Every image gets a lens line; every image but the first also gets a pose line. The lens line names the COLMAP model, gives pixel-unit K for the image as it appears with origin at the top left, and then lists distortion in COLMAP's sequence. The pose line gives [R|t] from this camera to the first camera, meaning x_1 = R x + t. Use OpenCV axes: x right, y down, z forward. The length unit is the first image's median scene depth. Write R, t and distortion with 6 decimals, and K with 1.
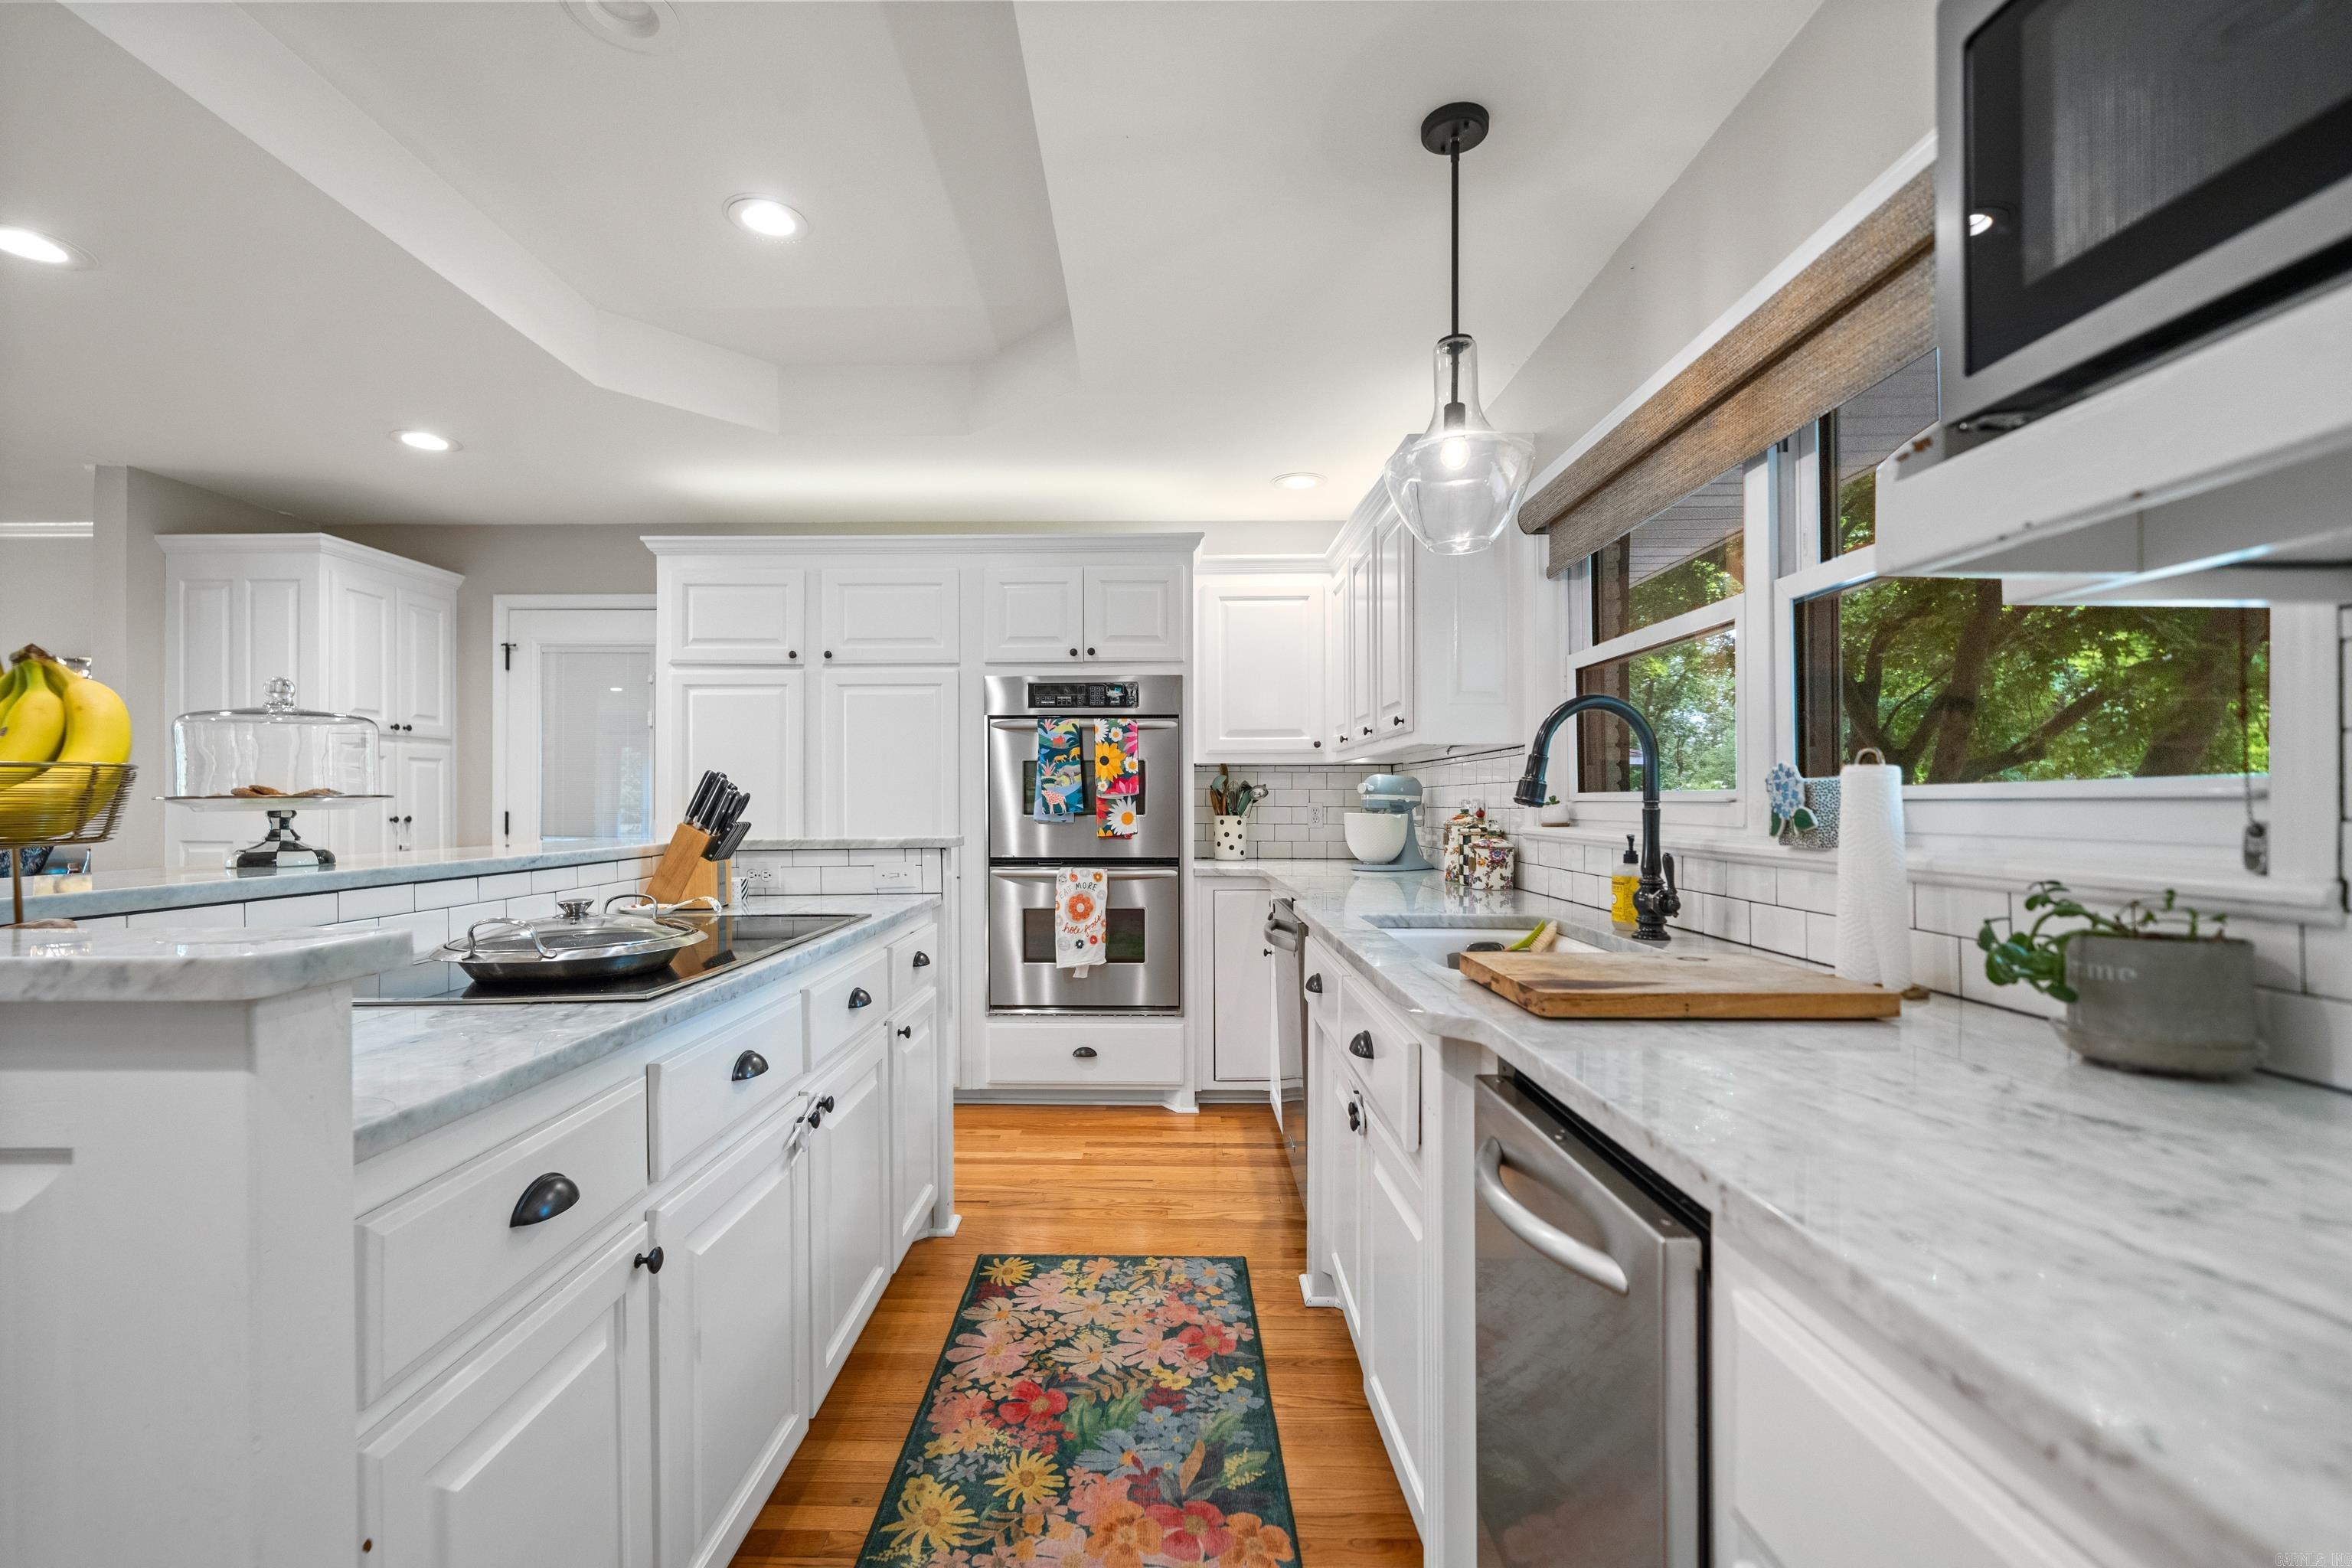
lens RADIAL K [[1019.4, 0, 1154.3], [0, 1019.4, 790.5], [0, 0, 1]] dist [0.002583, -0.000290]
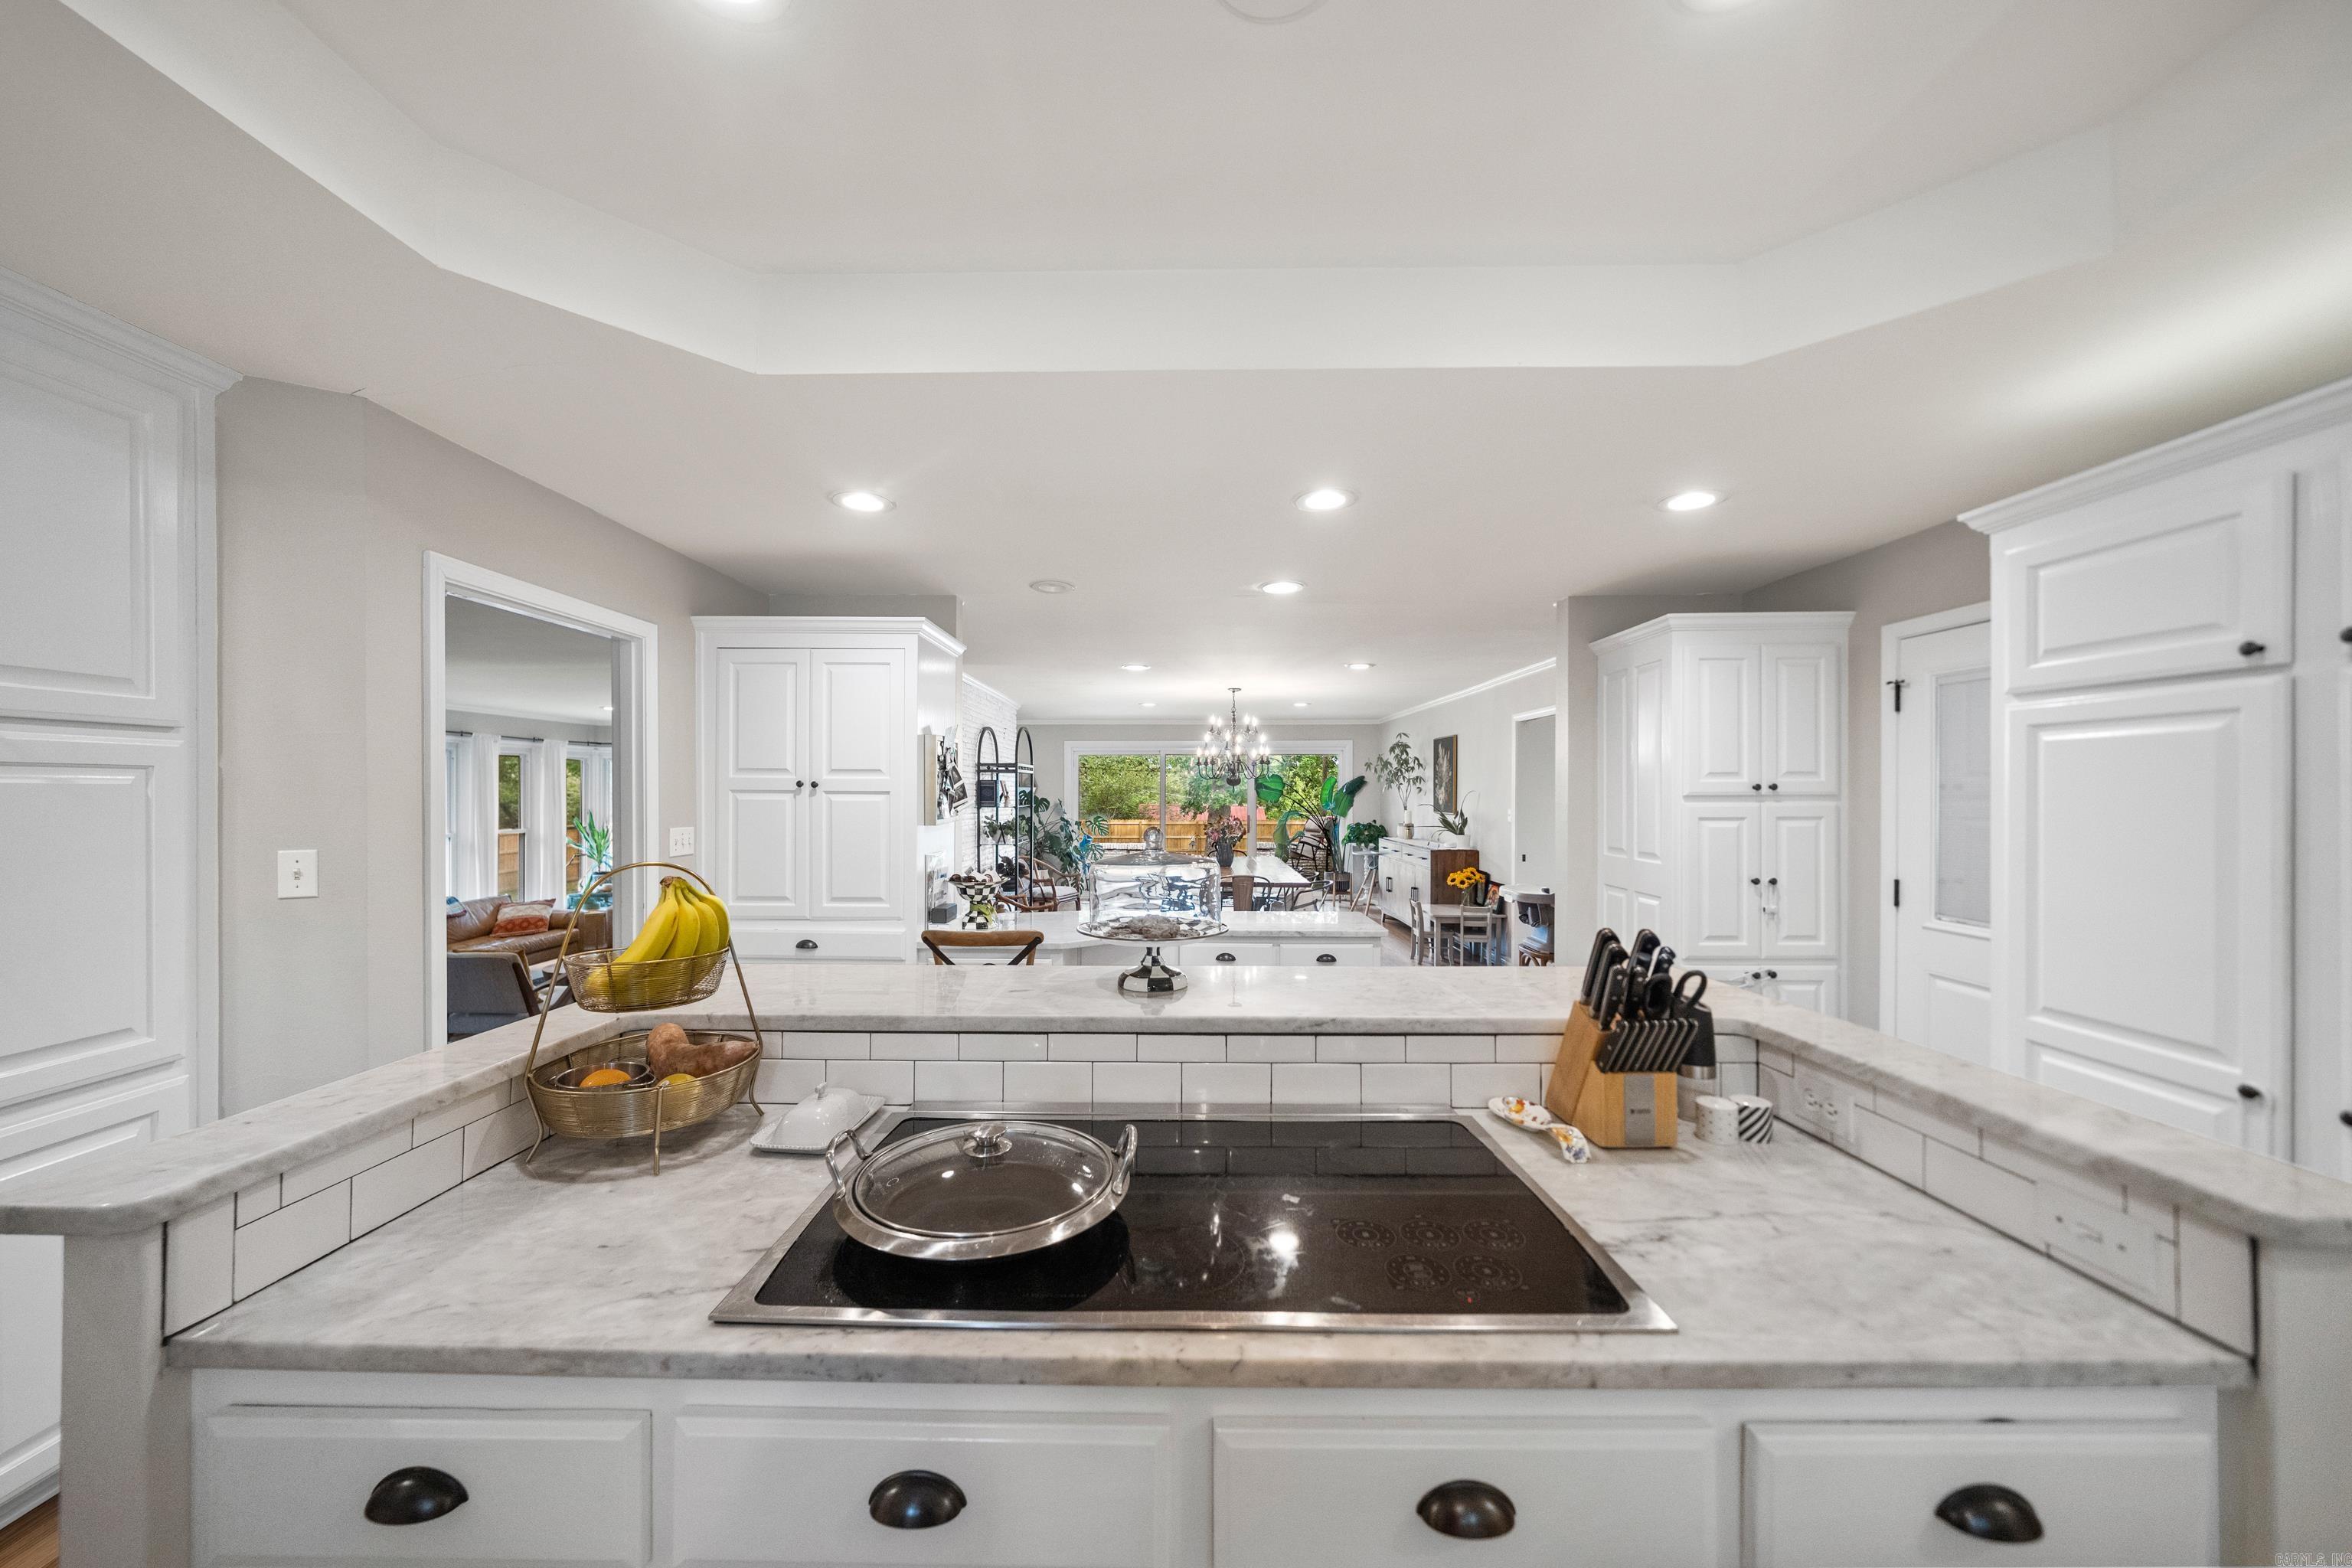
lens RADIAL K [[813.4, 0, 1156.8], [0, 813.4, 801.2], [0, 0, 1]] dist [-0.001205, -0.000366]
pose [[0.000872, 0.009170, -0.999958, 0.044260], [0.011877, 0.999887, 0.009180, -0.067671], [0.999929, -0.011885, 0.000763, 0.453789]]
